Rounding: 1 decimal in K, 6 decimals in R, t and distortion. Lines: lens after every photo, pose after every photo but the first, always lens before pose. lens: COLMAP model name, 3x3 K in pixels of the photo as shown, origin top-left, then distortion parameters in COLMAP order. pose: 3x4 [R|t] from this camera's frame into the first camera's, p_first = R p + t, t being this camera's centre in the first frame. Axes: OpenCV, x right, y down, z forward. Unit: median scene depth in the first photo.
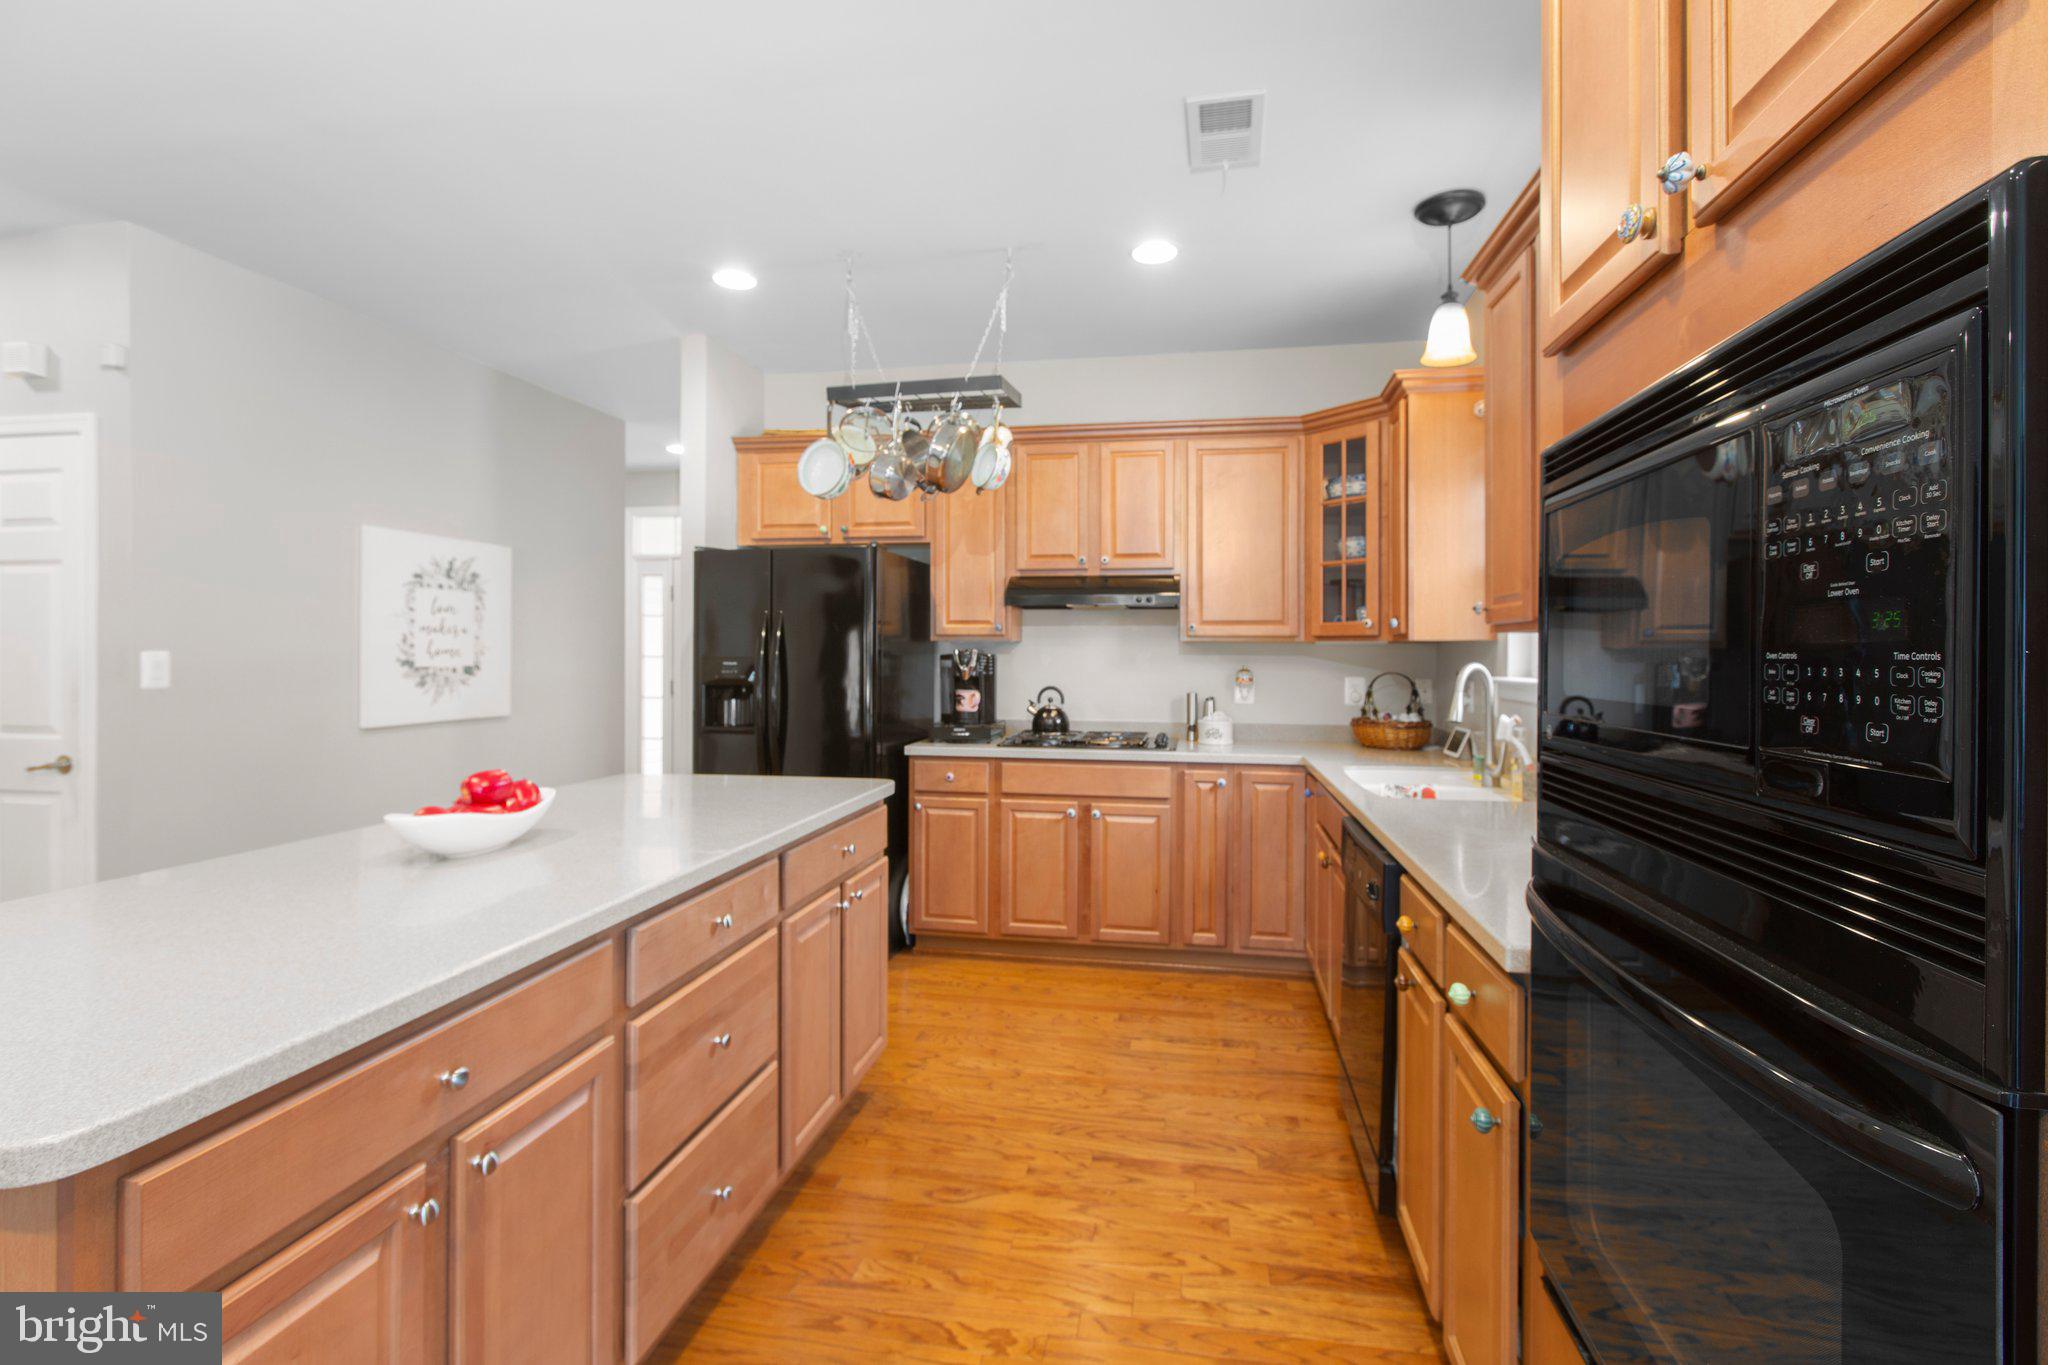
lens RADIAL K [[971.3, 0, 1025.6], [0, 971.3, 647.3], [0, 0, 1]] dist [-0.001261, -0.000359]
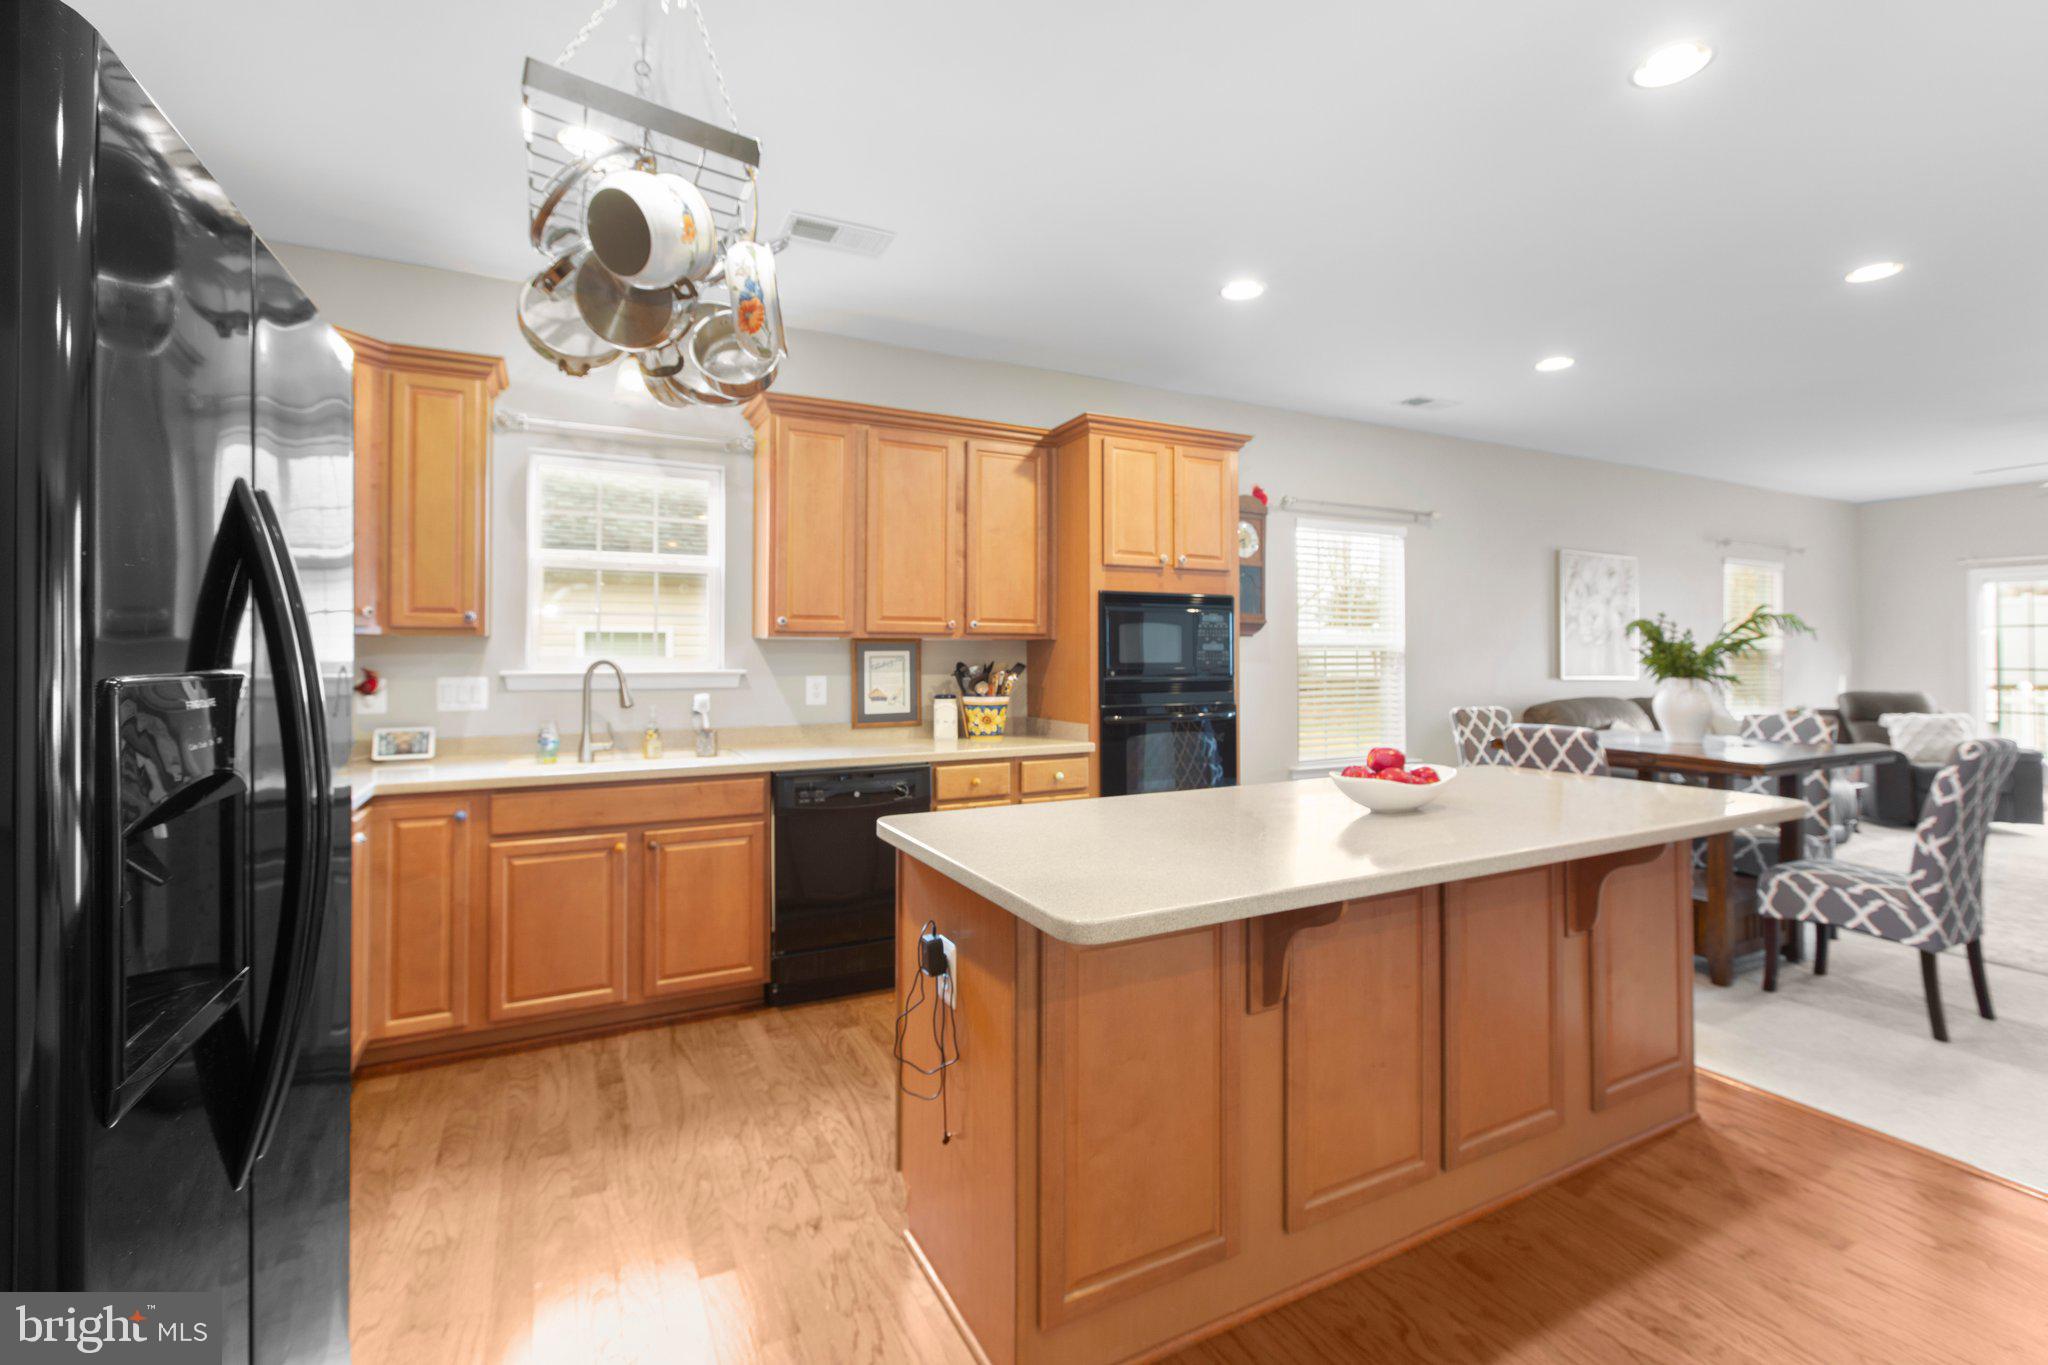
lens RADIAL K [[908.3, 0, 1019.2], [0, 908.3, 636.5], [0, 0, 1]] dist [-0.002225, -0.000584]
pose [[-0.607543, 0.008759, 0.794238, -0.551600], [-0.008508, 0.999810, -0.017534, 0.004687], [-0.794241, -0.017410, -0.607353, 0.967410]]
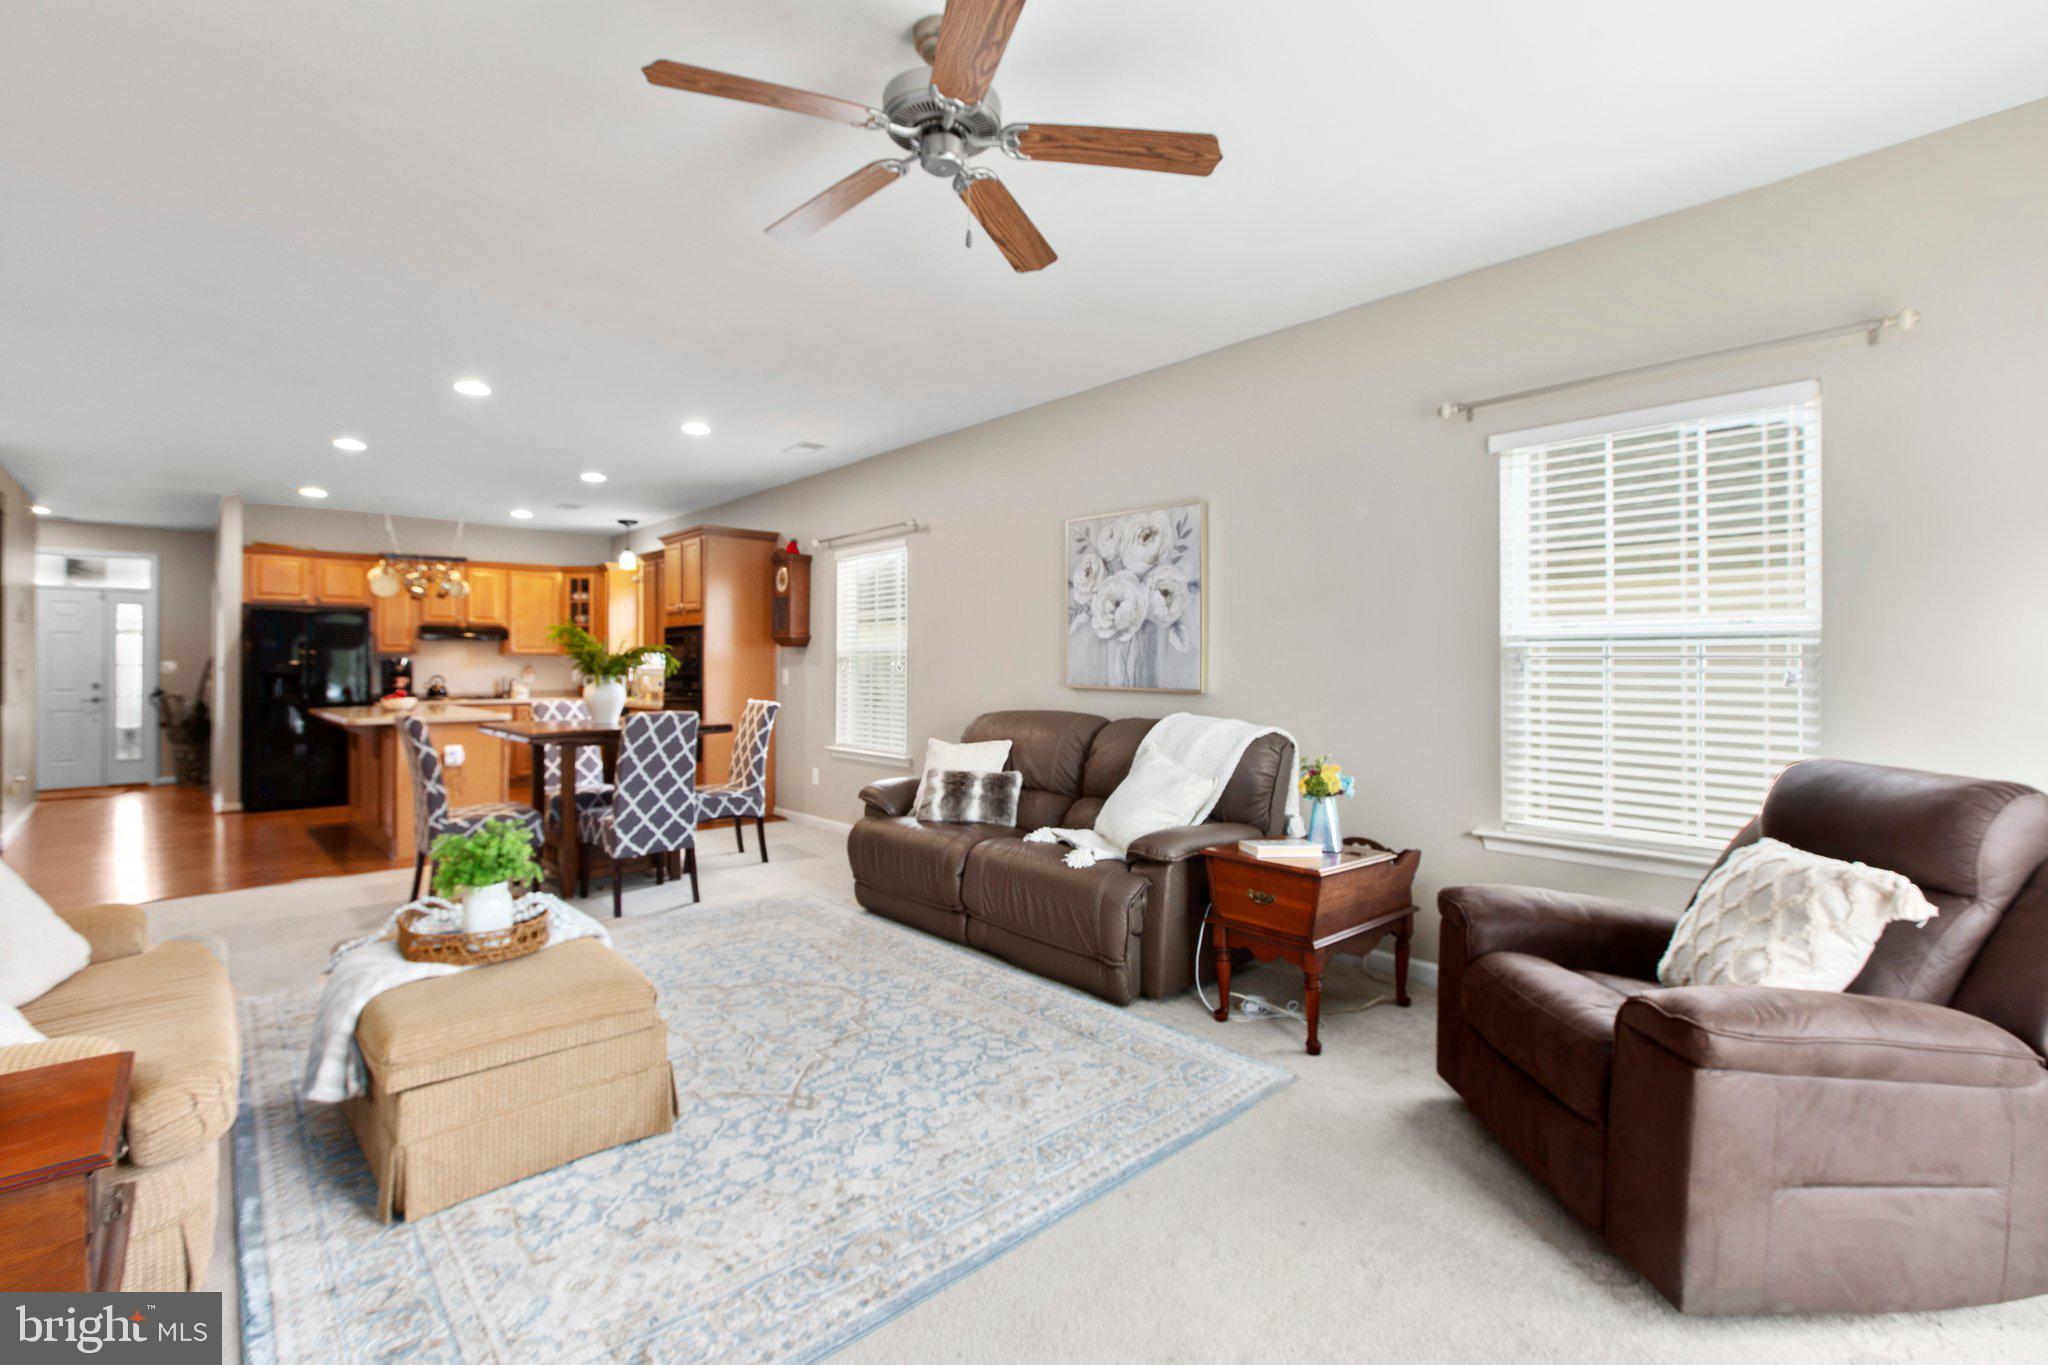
lens RADIAL K [[909.6, 0, 1030.3], [0, 909.6, 659.2], [0, 0, 1]] dist [0.001744, 0.000017]
pose [[0.602204, -0.000965, 0.798342, -0.874540], [0.000775, 1.000000, 0.000624, 0.003717], [-0.798342, 0.000243, 0.602204, -1.409976]]
